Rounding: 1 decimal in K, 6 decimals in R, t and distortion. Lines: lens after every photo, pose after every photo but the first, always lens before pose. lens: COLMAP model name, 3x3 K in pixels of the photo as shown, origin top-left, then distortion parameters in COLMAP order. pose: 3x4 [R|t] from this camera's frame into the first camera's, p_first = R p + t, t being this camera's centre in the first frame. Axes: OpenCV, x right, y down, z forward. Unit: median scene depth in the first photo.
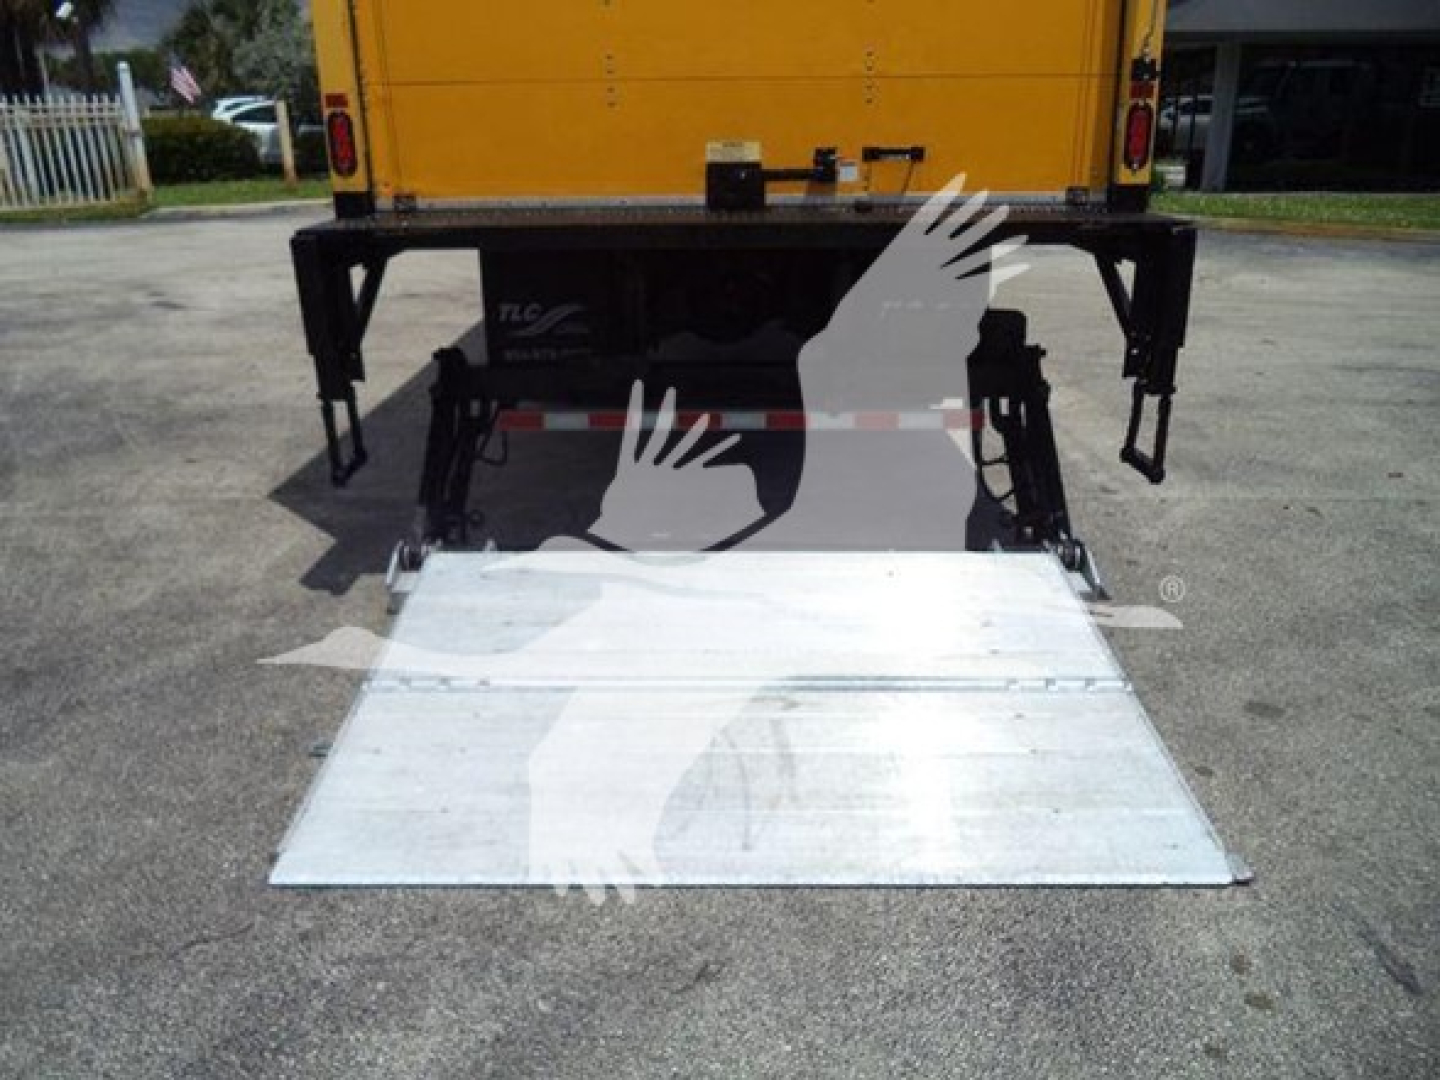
lens RADIAL K [[1180.0, 0, 713.4], [0, 1180.0, 540.7], [0, 0, 1]] dist [-0.022073, 0.000208]
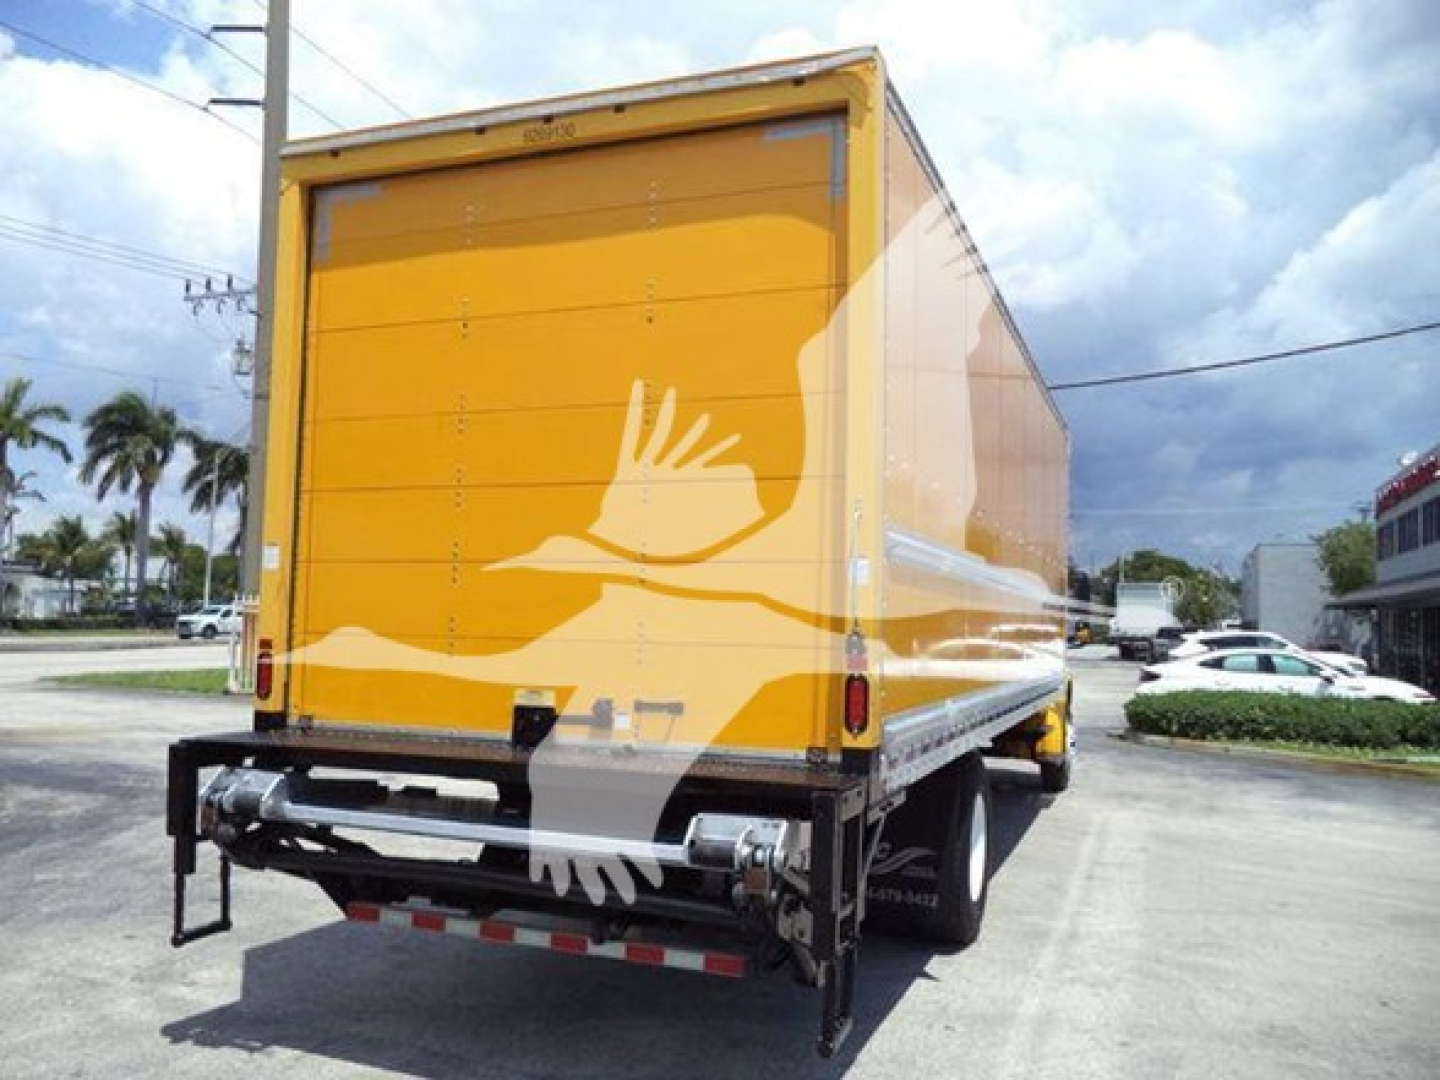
lens RADIAL K [[1180.0, 0, 729.9], [0, 1180.0, 541.8], [0, 0, 1]] dist [-0.022073, 0.000208]
pose [[0.929982, 0.005576, -0.367563, 0.627190], [-0.155162, 0.912404, -0.378740, -0.056384], [0.333254, 0.409253, 0.849384, 0.000144]]
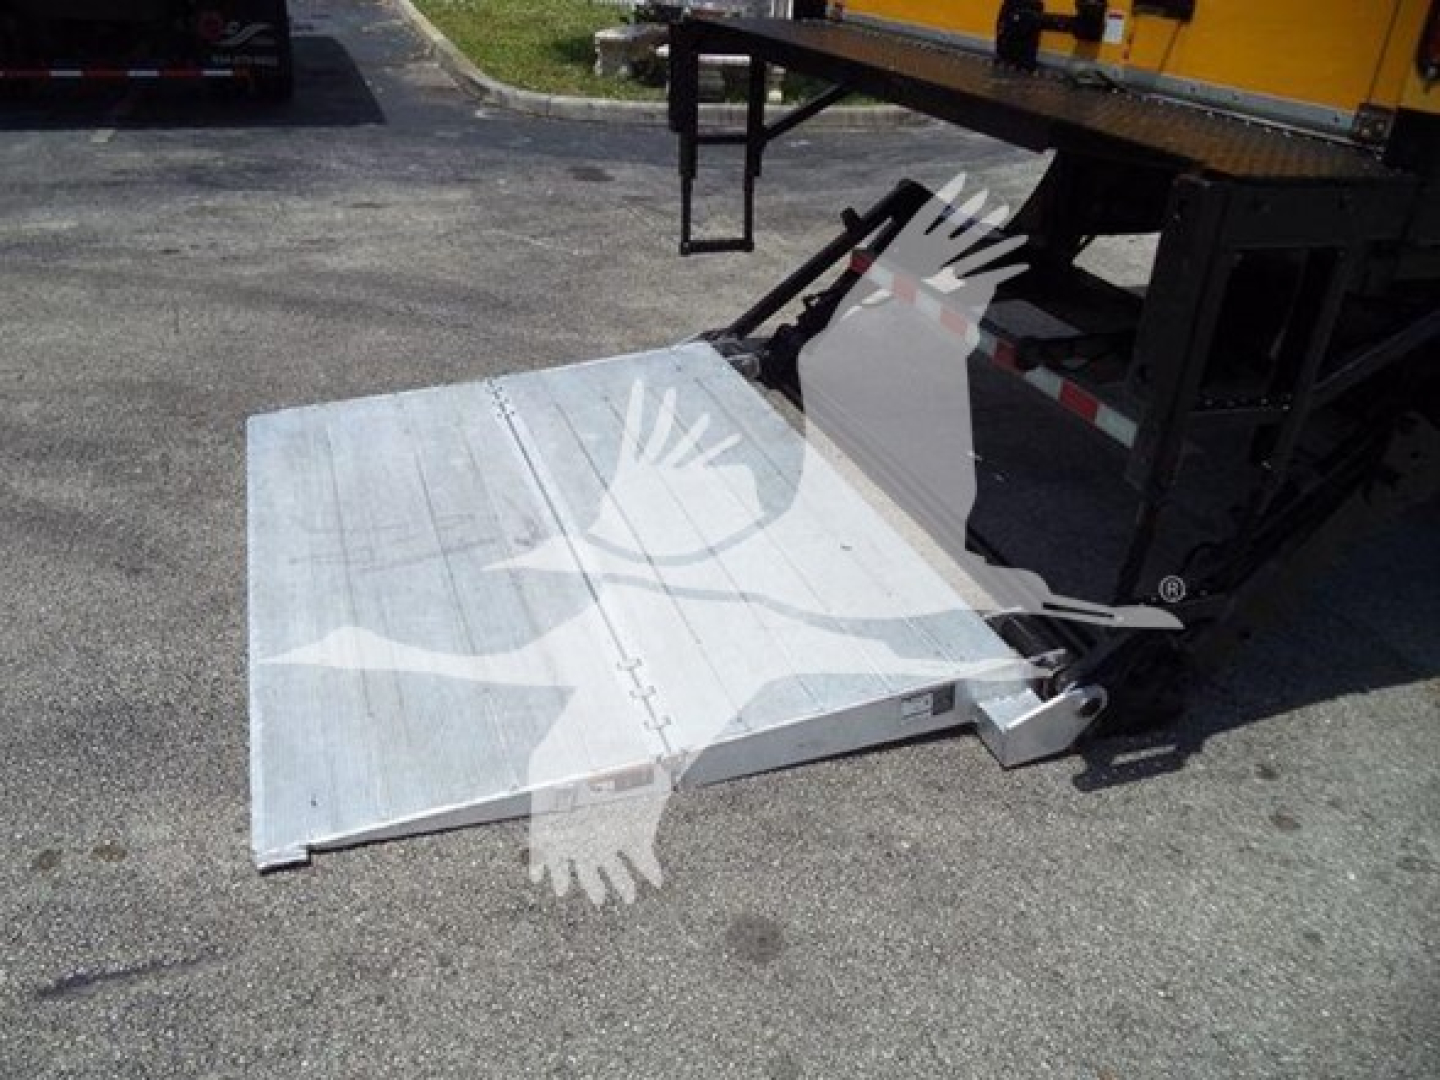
lens RADIAL K [[1180.0, 0, 725.0], [0, 1180.0, 547.0], [0, 0, 1]] dist [-0.022073, 0.000208]
pose [[0.325685, 0.470251, -0.820240, 0.734093], [-0.371526, 0.861407, 0.346333, -0.206295], [0.869424, 0.191945, 0.455258, 0.555731]]
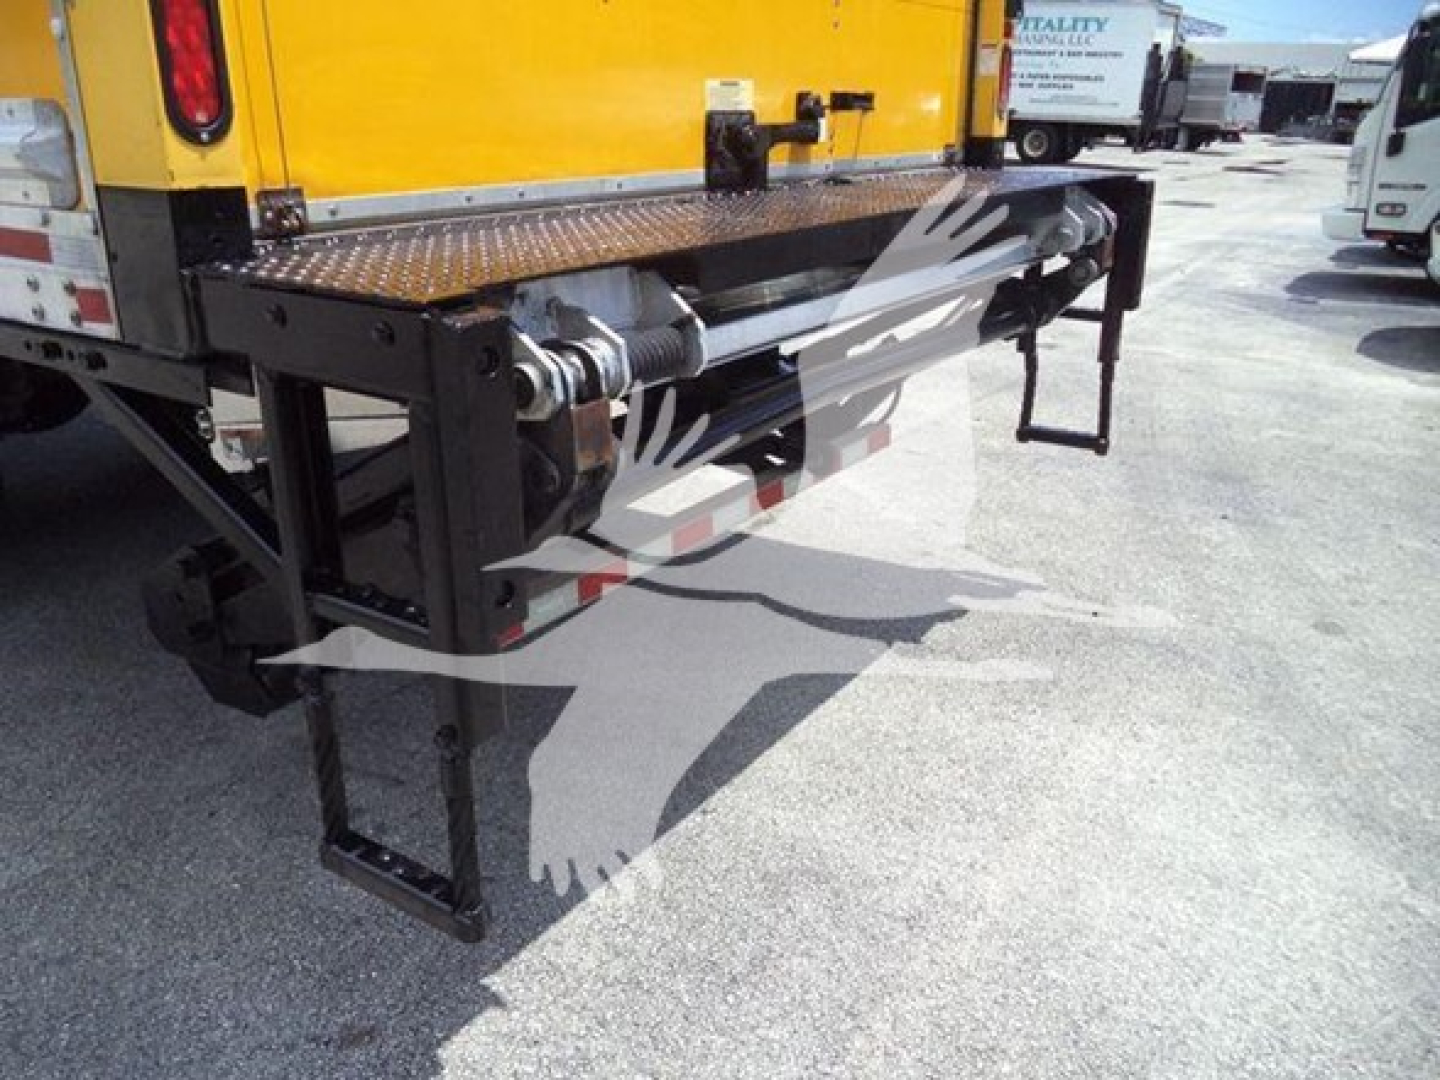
lens RADIAL K [[1180.0, 0, 725.7], [0, 1180.0, 522.5], [0, 0, 1]] dist [-0.022073, 0.000208]
pose [[0.520421, -0.276433, 0.807927, -0.537177], [0.270231, 0.950839, 0.151263, -0.211094], [-0.810023, 0.139607, 0.569538, 0.680813]]
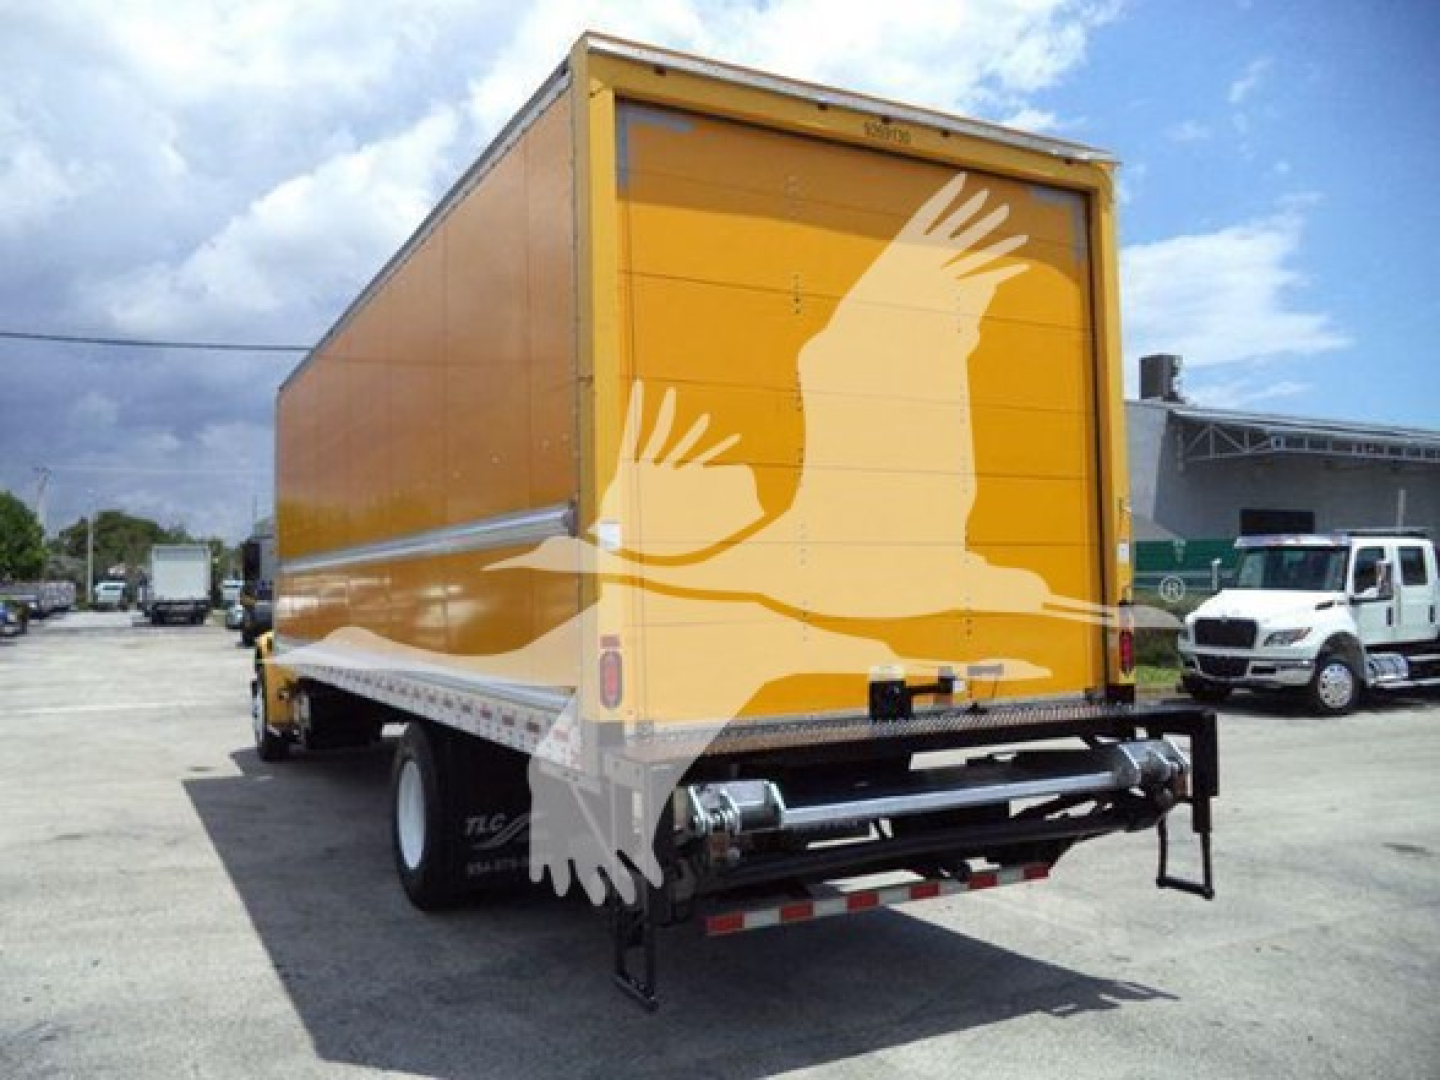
lens RADIAL K [[1180.0, 0, 718.9], [0, 1180.0, 536.7], [0, 0, 1]] dist [-0.022073, 0.000208]
pose [[0.879024, 0.018924, 0.476402, -0.728761], [0.167575, 0.923197, -0.345870, -0.062119], [-0.446358, 0.383862, 0.808341, 0.018263]]
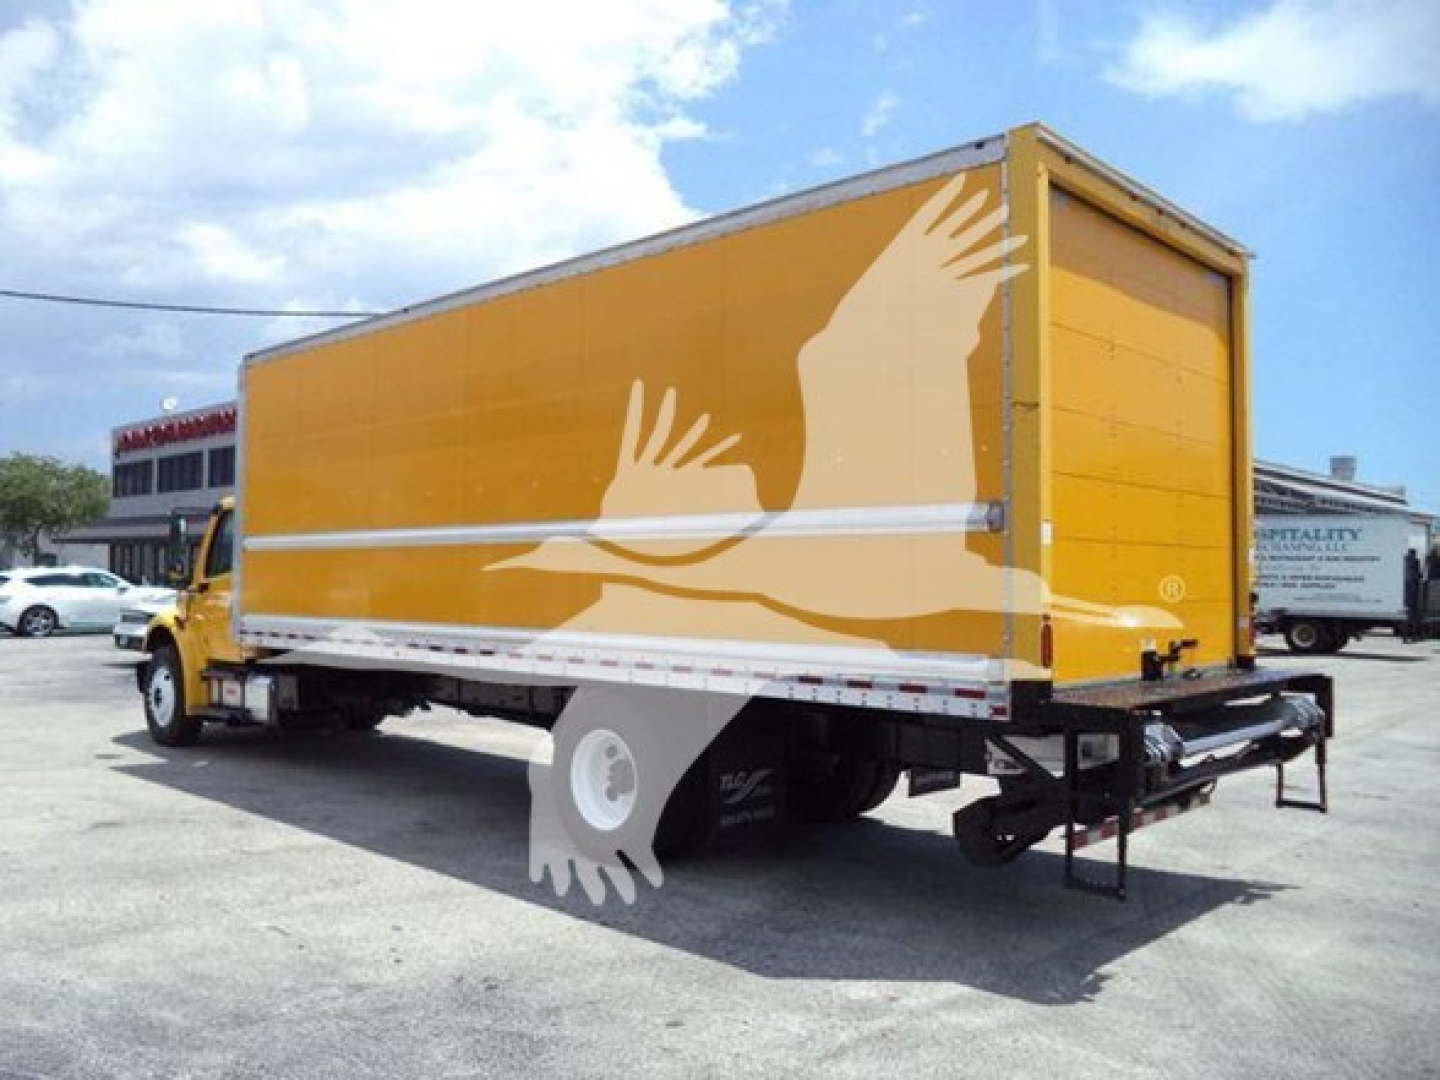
lens RADIAL K [[1180.0, 0, 734.8], [0, 1180.0, 537.8], [0, 0, 1]] dist [-0.022073, 0.000208]
pose [[0.686825, 0.041735, 0.725624, -1.512975], [0.232903, 0.933068, -0.274116, -0.158410], [-0.688497, 0.357269, 0.631134, 0.327431]]
